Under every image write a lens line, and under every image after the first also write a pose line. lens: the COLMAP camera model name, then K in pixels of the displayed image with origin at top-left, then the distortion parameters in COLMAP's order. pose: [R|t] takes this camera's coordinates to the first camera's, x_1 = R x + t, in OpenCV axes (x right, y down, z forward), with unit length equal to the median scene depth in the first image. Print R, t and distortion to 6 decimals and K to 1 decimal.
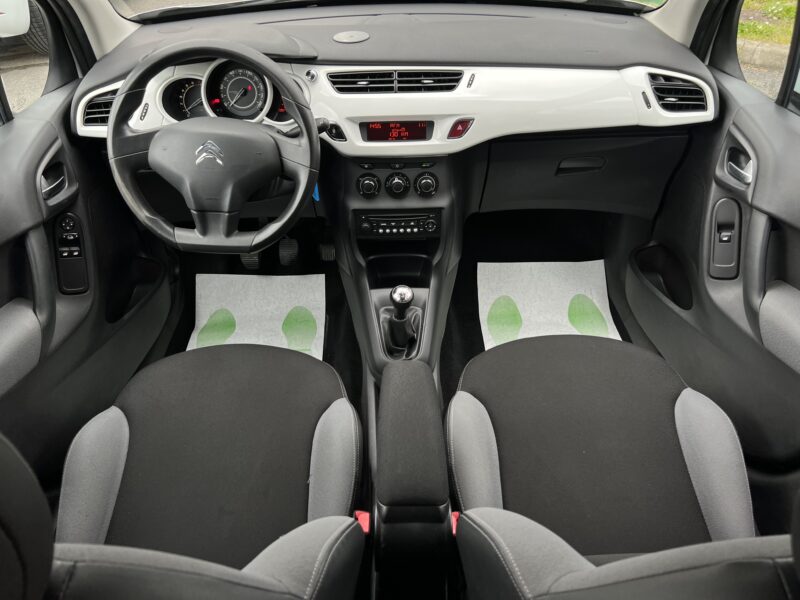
lens RADIAL K [[613.6, 0, 399.3], [0, 613.6, 314.7], [0, 0, 1]] dist [0.039173, -0.036356]
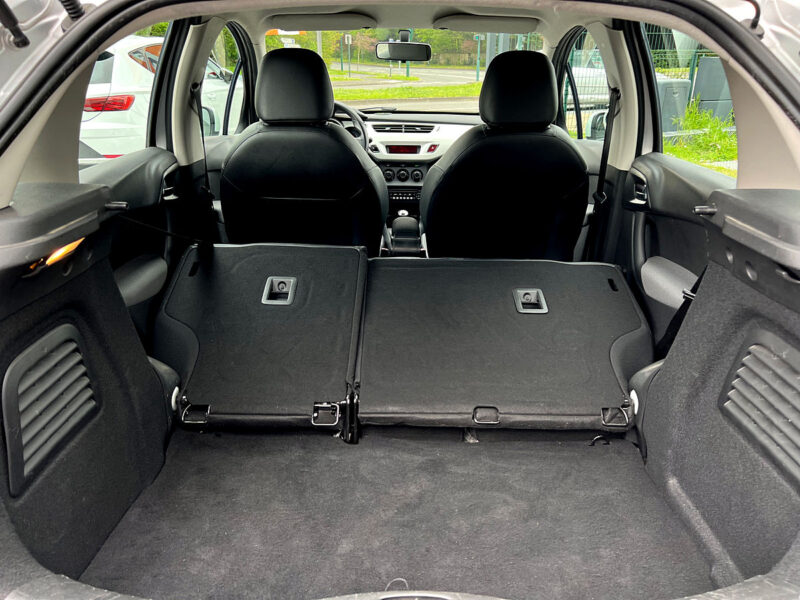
lens RADIAL K [[613.6, 0, 400.8], [0, 613.6, 297.9], [0, 0, 1]] dist [0.039173, -0.036356]
pose [[0.999720, 0.023563, 0.002100, -0.004675], [-0.021595, 0.945239, -0.325663, 0.851203], [-0.009659, 0.325526, 0.945484, -0.813368]]
